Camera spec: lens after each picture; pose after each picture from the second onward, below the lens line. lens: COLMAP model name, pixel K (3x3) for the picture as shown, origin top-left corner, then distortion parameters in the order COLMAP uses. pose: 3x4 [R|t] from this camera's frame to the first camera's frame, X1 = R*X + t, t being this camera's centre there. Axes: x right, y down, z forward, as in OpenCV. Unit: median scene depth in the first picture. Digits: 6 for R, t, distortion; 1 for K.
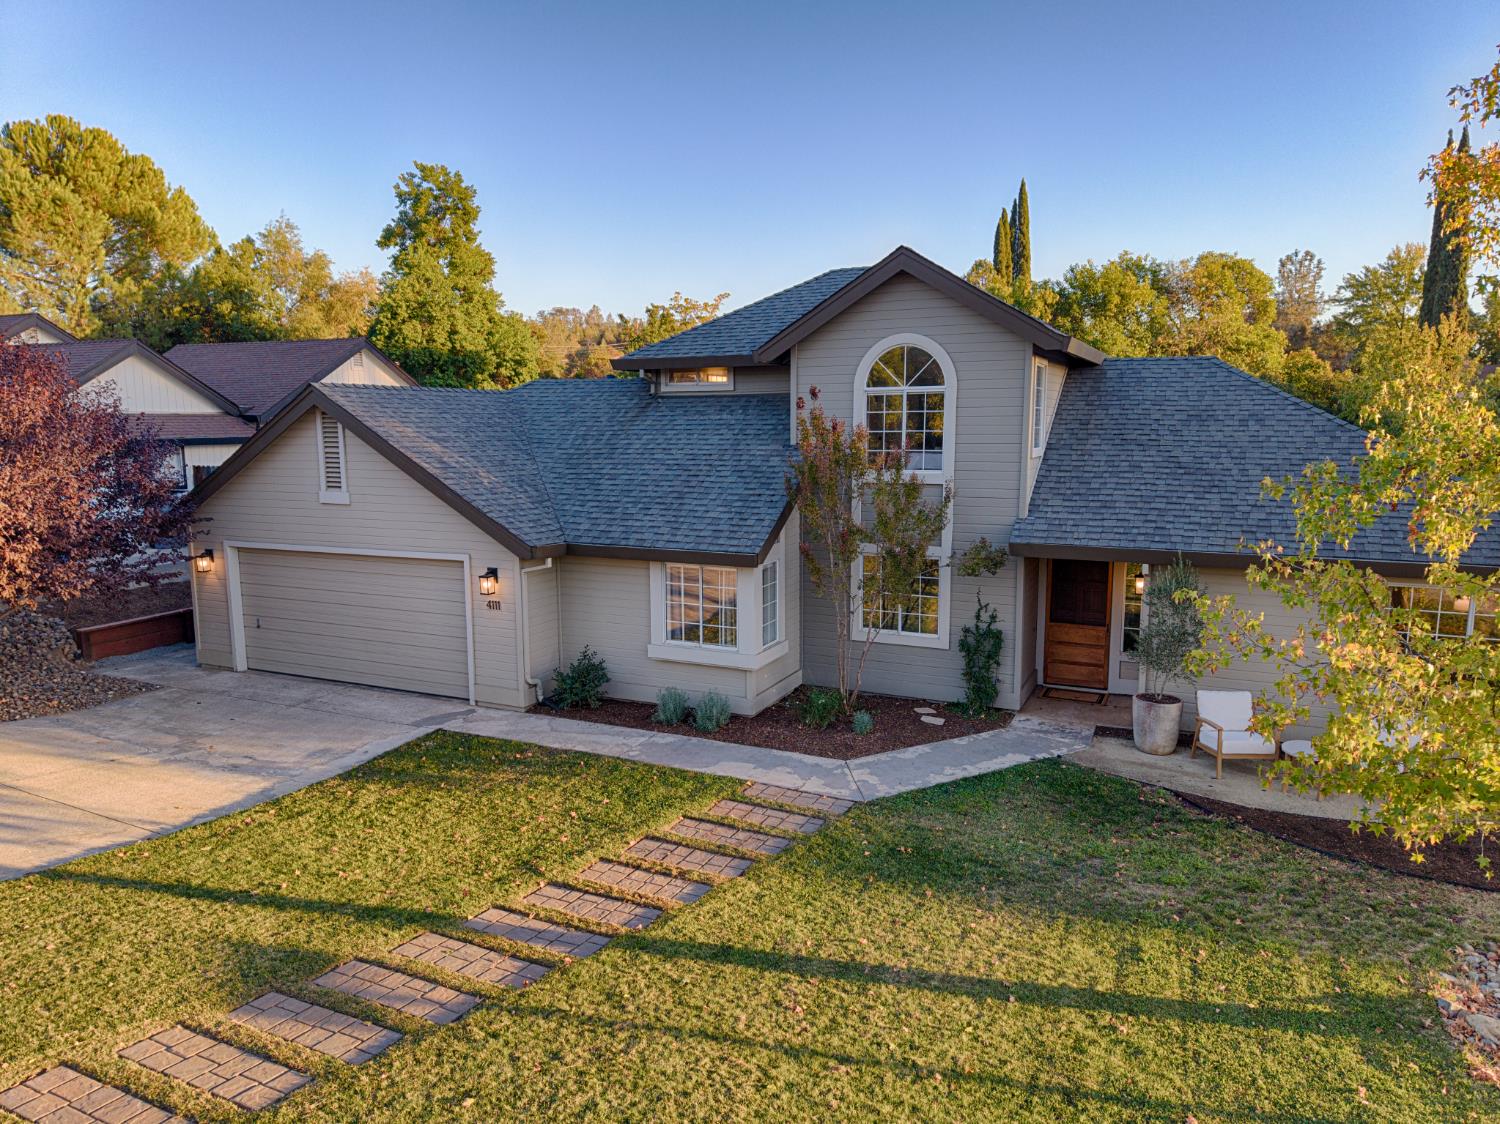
lens RADIAL K [[1081.4, 0, 586.5], [0, 1081.4, 543.9], [0, 0, 1]] dist [0.001872, -0.003128]
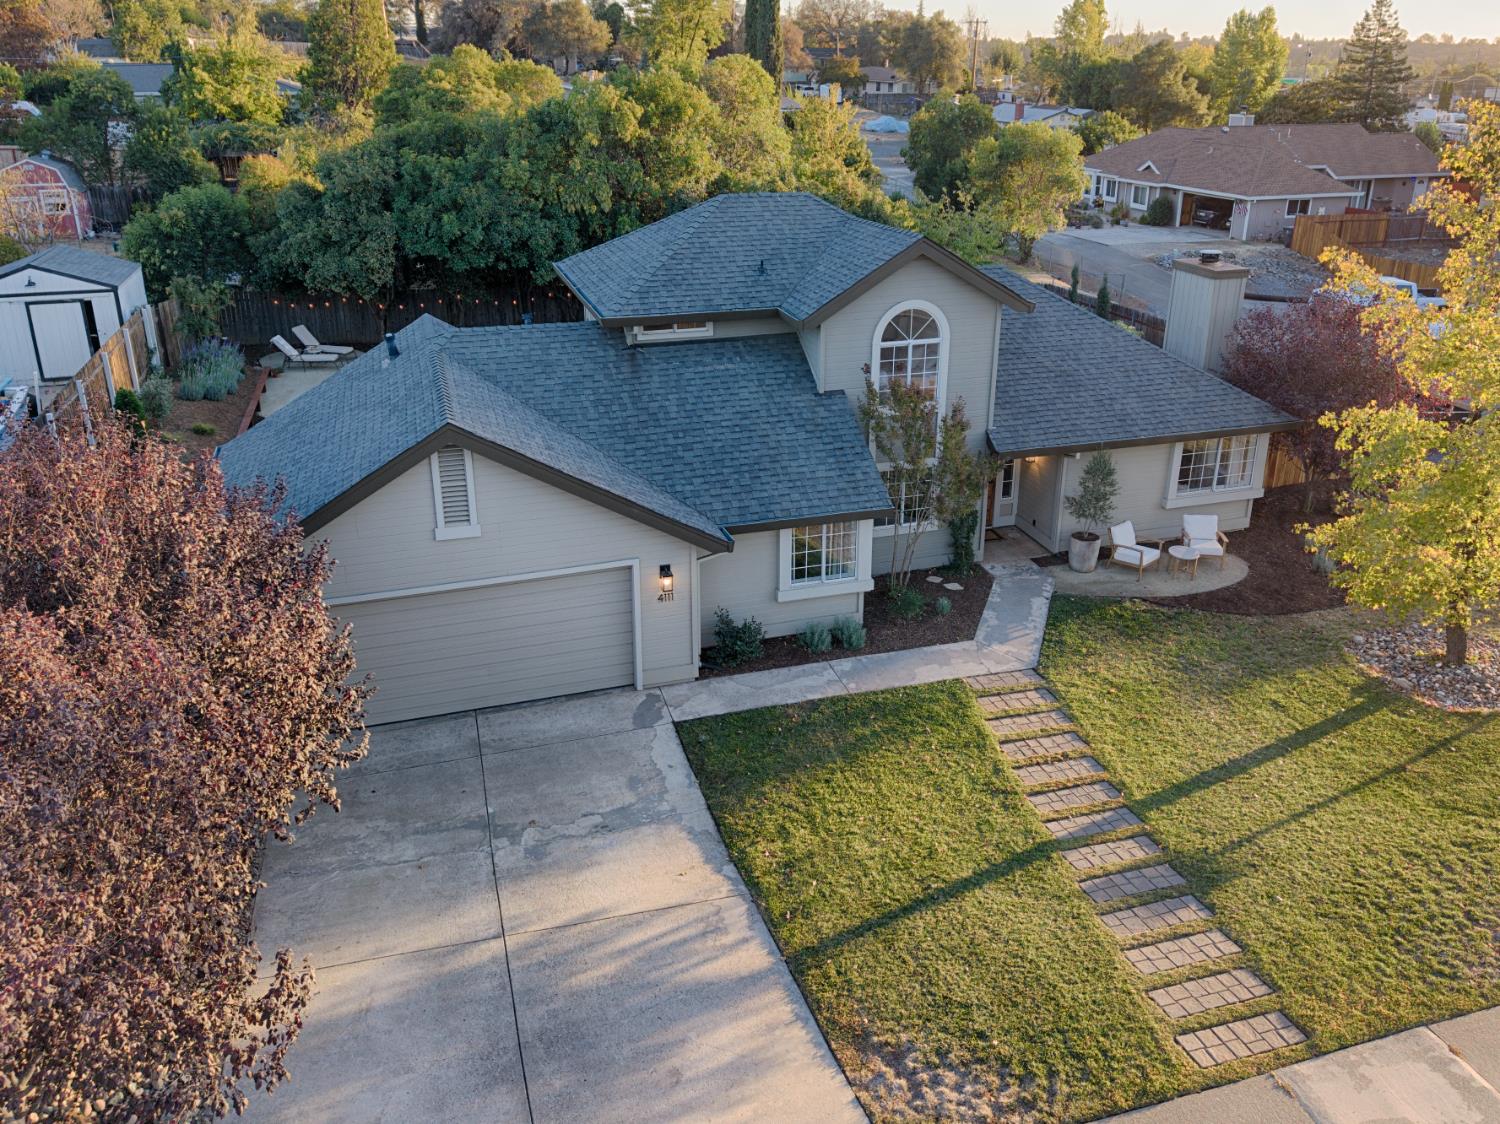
lens RADIAL K [[1304.8, 0, 751.9], [0, 1304.8, 531.1], [0, 0, 1]] dist [-0.031172, -0.002498]
pose [[0.700737, -0.258251, 0.665037, -0.909243], [0.105621, 0.959463, 0.261294, -0.350777], [-0.705558, -0.112857, 0.699608, 0.048315]]
